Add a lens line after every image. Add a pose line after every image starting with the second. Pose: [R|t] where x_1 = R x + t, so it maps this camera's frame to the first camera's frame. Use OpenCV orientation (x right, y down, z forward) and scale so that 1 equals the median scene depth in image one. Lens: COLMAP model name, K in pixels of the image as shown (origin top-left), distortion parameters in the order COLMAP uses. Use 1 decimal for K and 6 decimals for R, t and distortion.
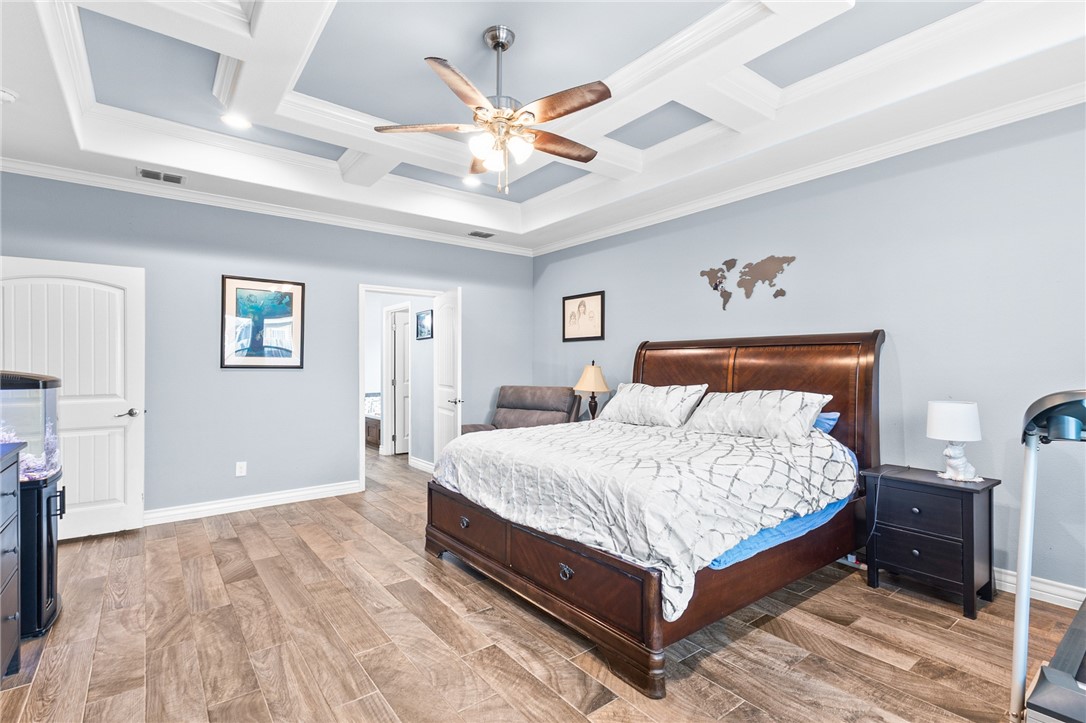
lens RADIAL K [[505.9, 0, 543.0], [0, 505.9, 361.5], [0, 0, 1]] dist [0.027294, -0.000093]
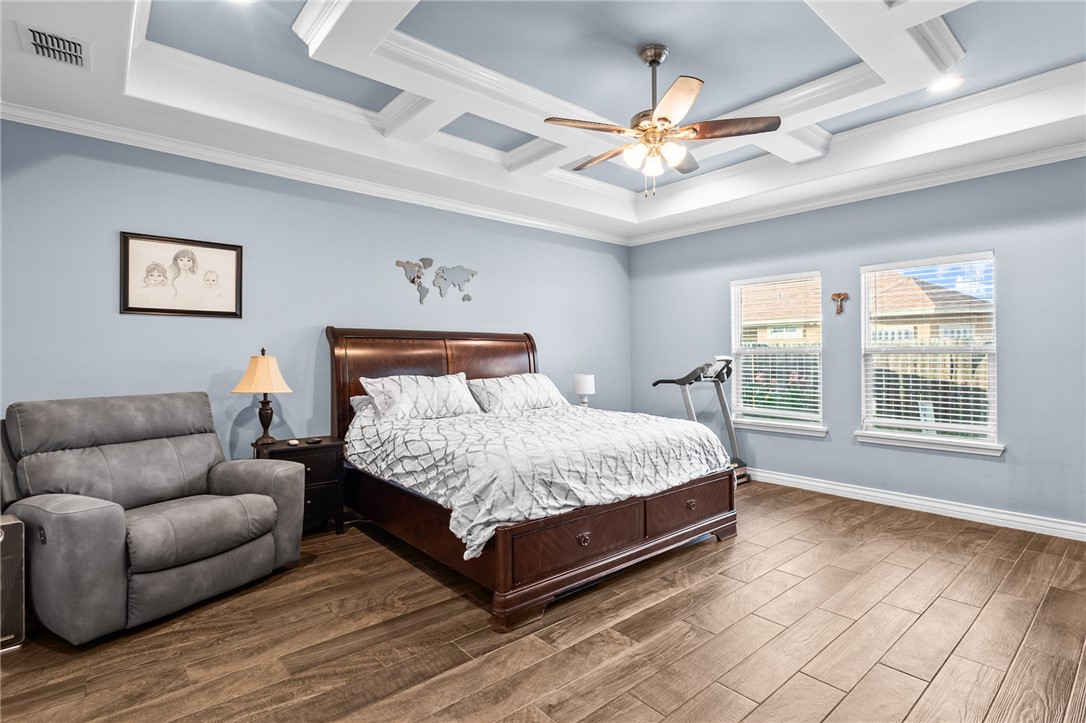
lens RADIAL K [[504.3, 0, 541.5], [0, 504.3, 355.1], [0, 0, 1]] dist [-0.014642, 0.000112]
pose [[-0.010422, 0.009570, 0.999900, -0.691154], [-0.001893, 0.999952, -0.009590, 0.014846], [-0.999944, -0.001993, -0.010403, 0.753979]]
